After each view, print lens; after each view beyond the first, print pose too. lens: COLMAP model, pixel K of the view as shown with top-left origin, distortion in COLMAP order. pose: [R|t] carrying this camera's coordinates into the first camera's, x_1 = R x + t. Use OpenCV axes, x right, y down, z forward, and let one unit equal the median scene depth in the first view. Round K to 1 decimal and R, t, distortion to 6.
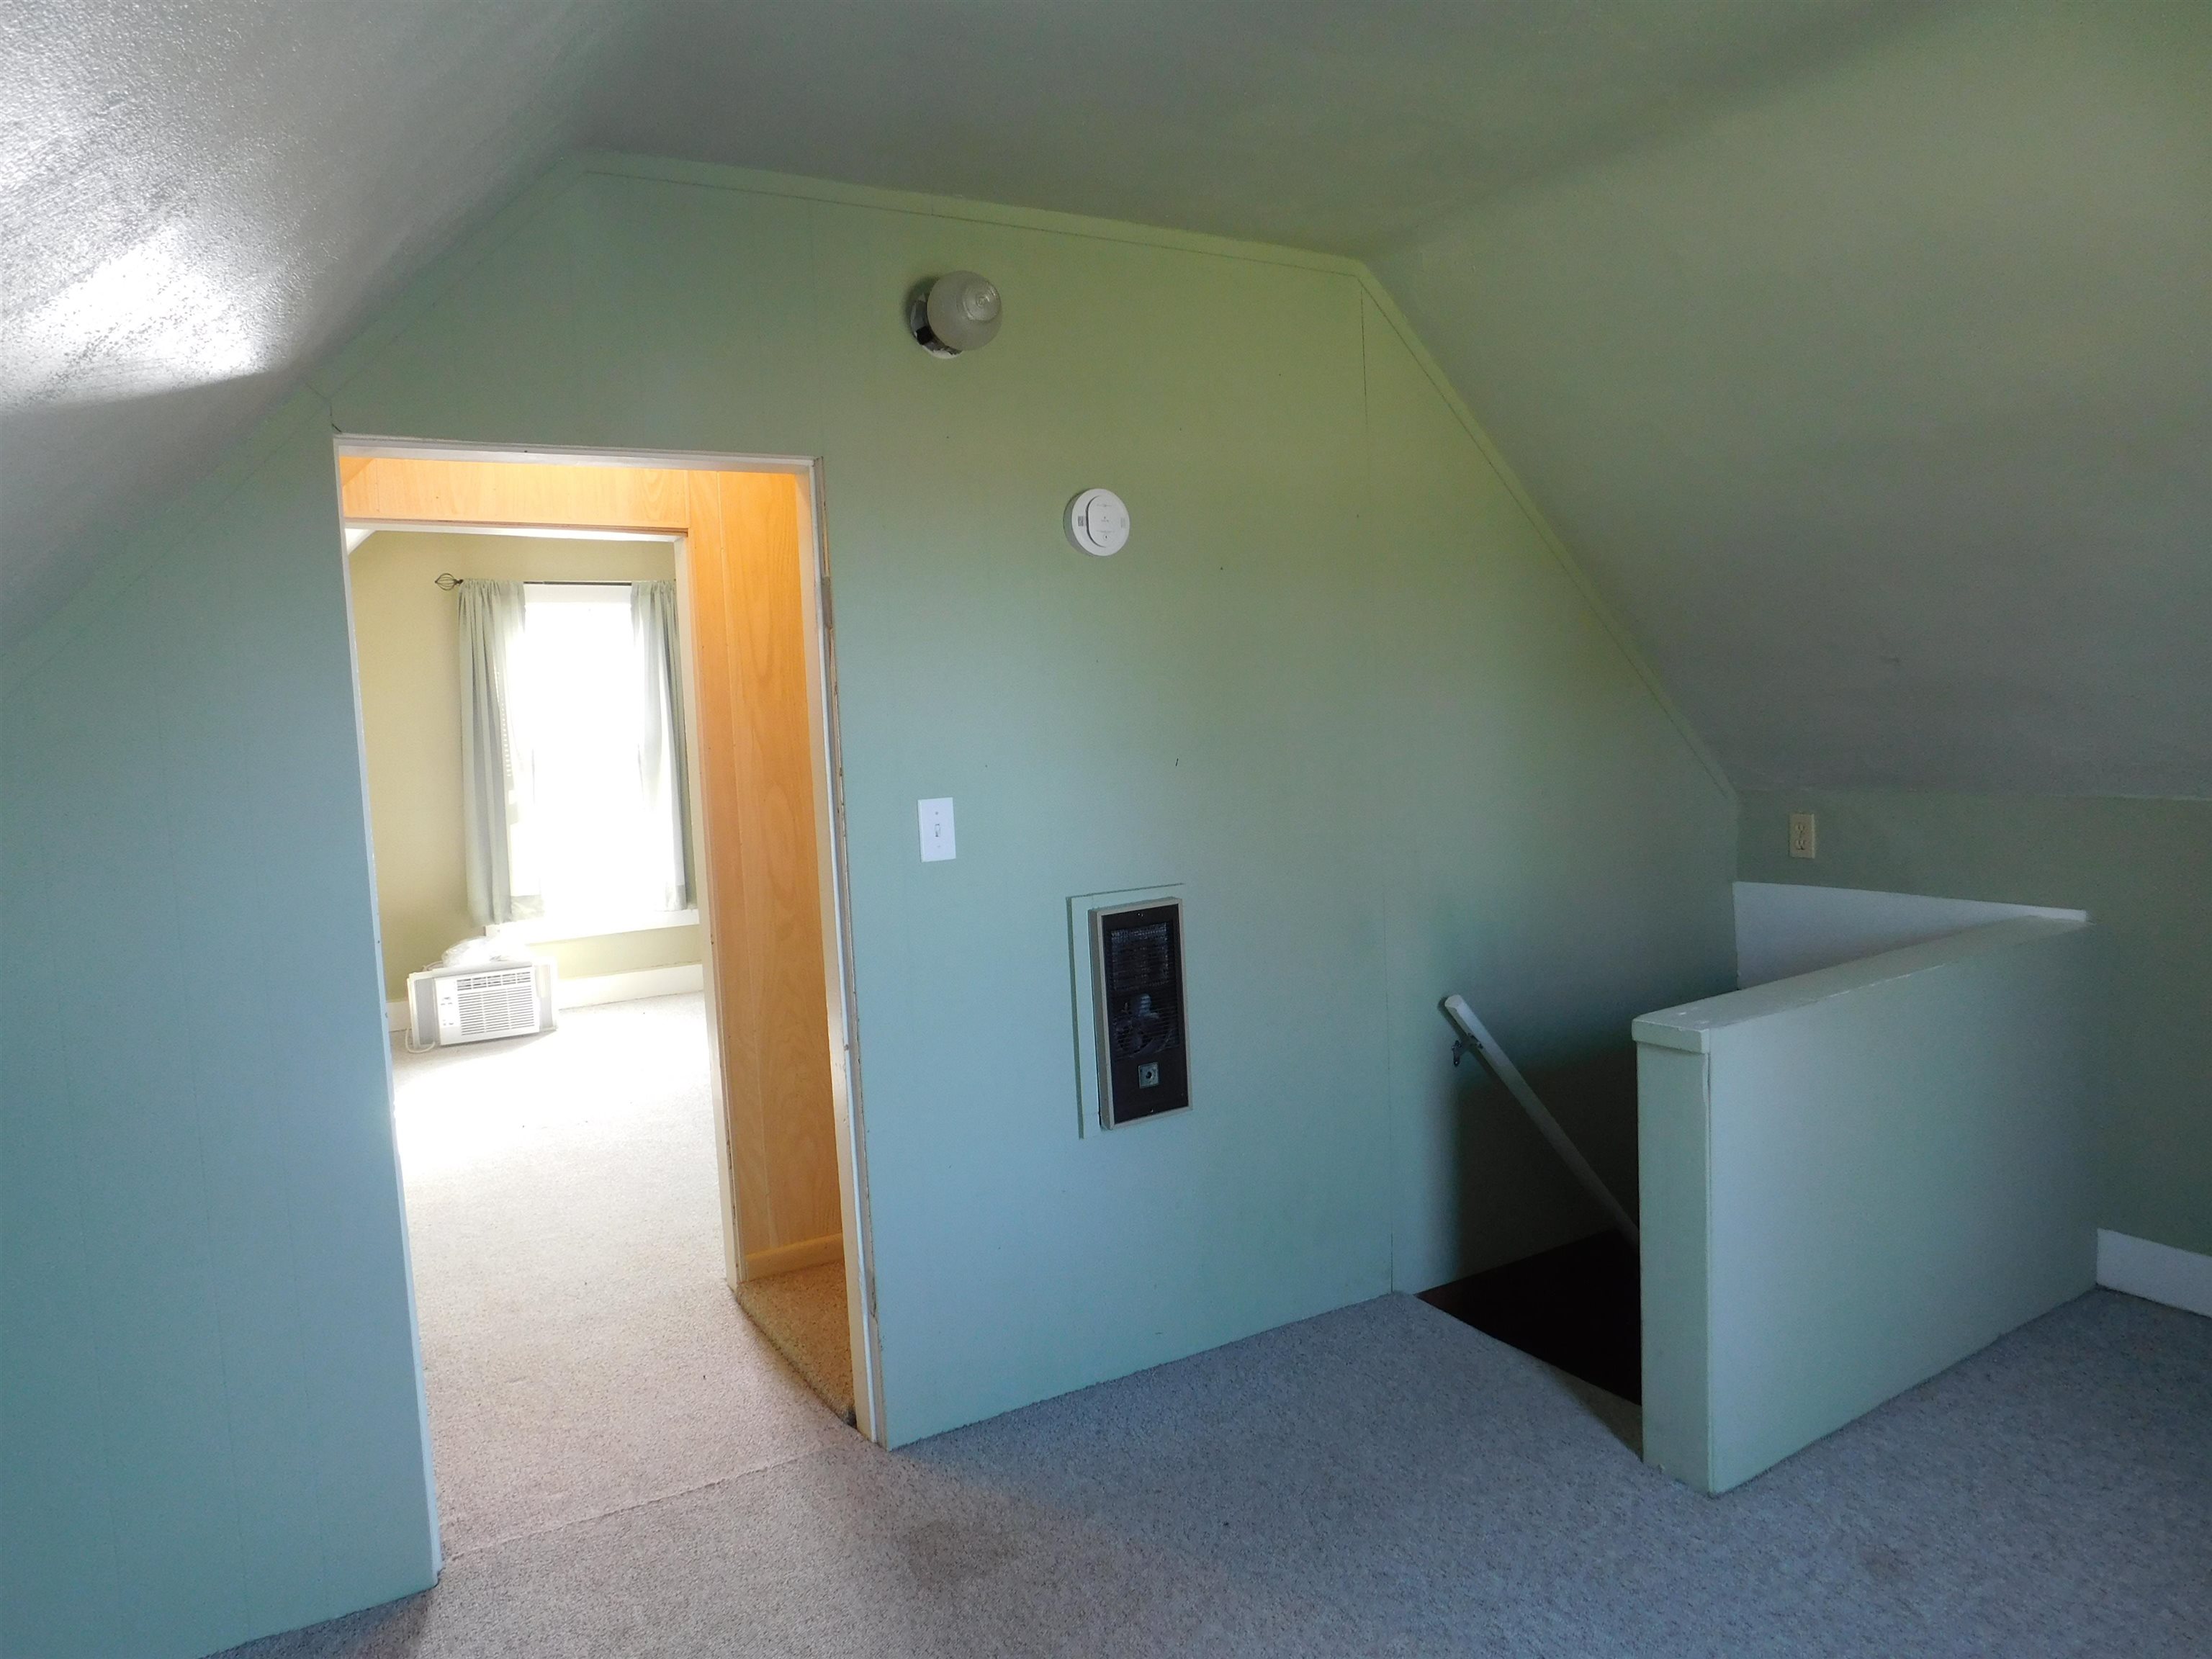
lens RADIAL K [[1458.2, 0, 1105.3], [0, 1458.2, 839.5], [0, 0, 1]] dist [-0.075139, 0.053089]
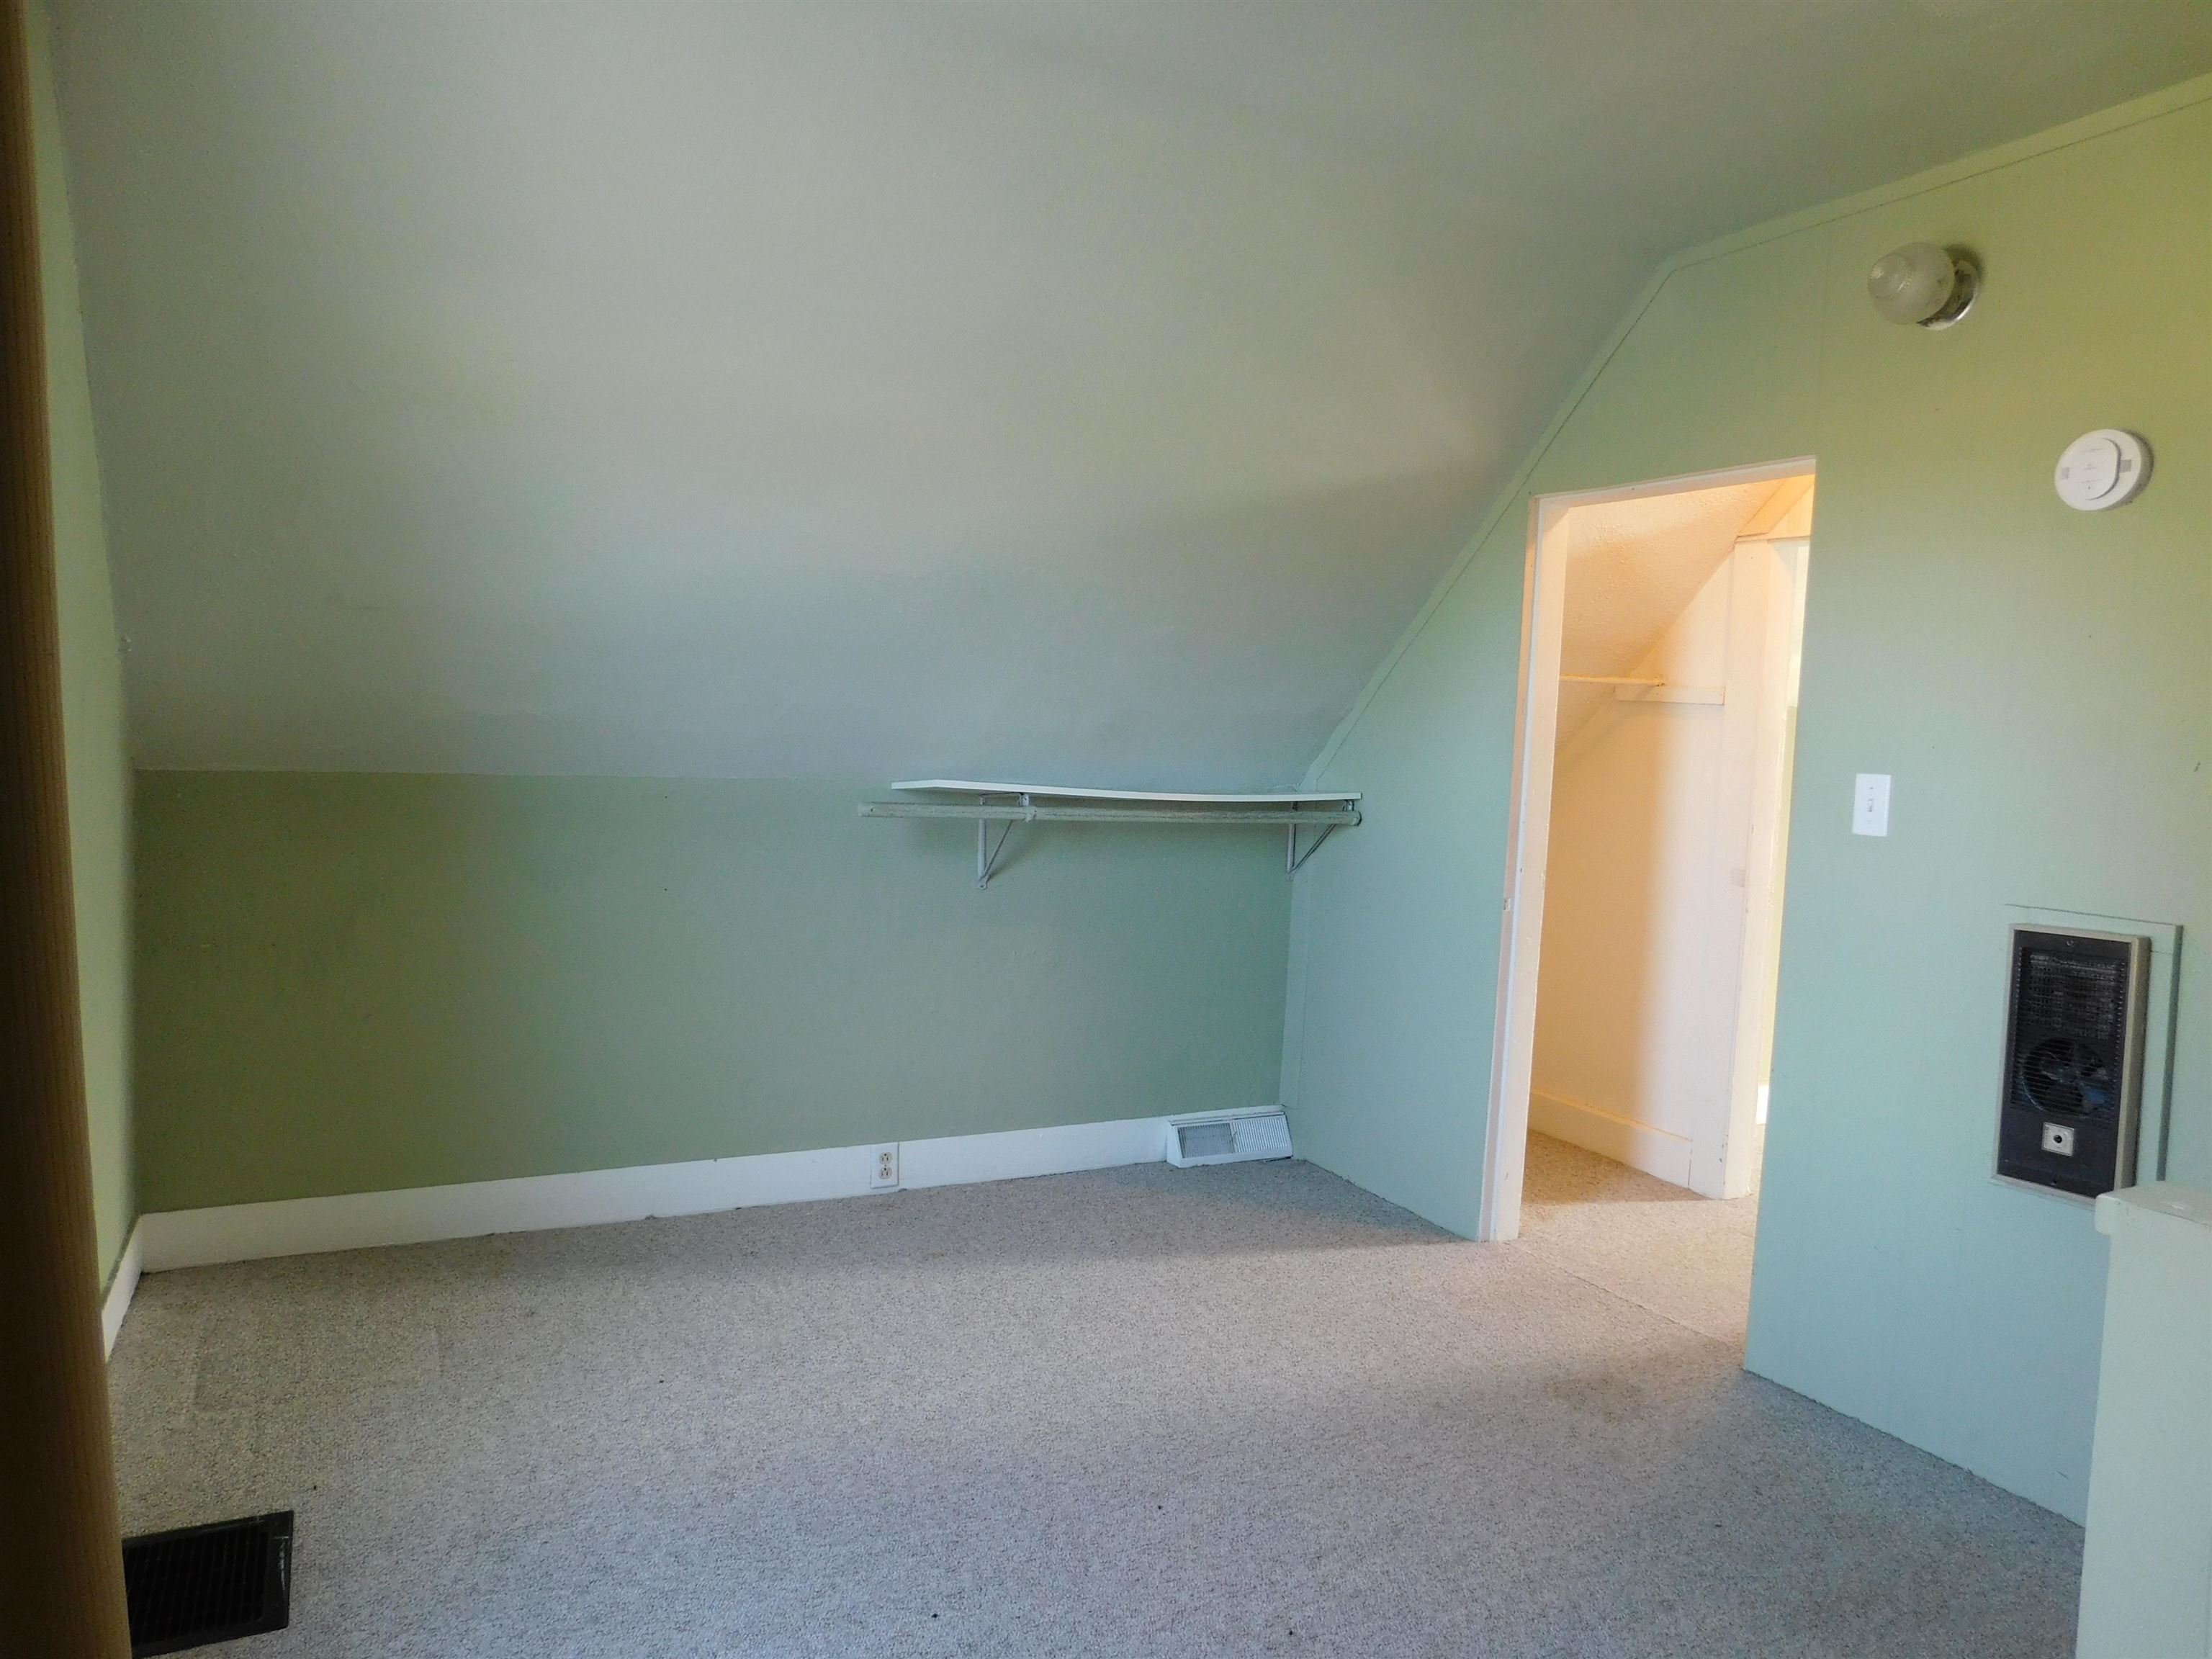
lens RADIAL K [[1458.2, 0, 1105.3], [0, 1458.2, 839.5], [0, 0, 1]] dist [-0.075139, 0.053089]
pose [[-0.043233, 0.113337, -0.992616, 1.046217], [-0.131404, 0.984268, 0.118107, -0.035786], [0.990386, 0.135540, -0.027660, 0.587084]]
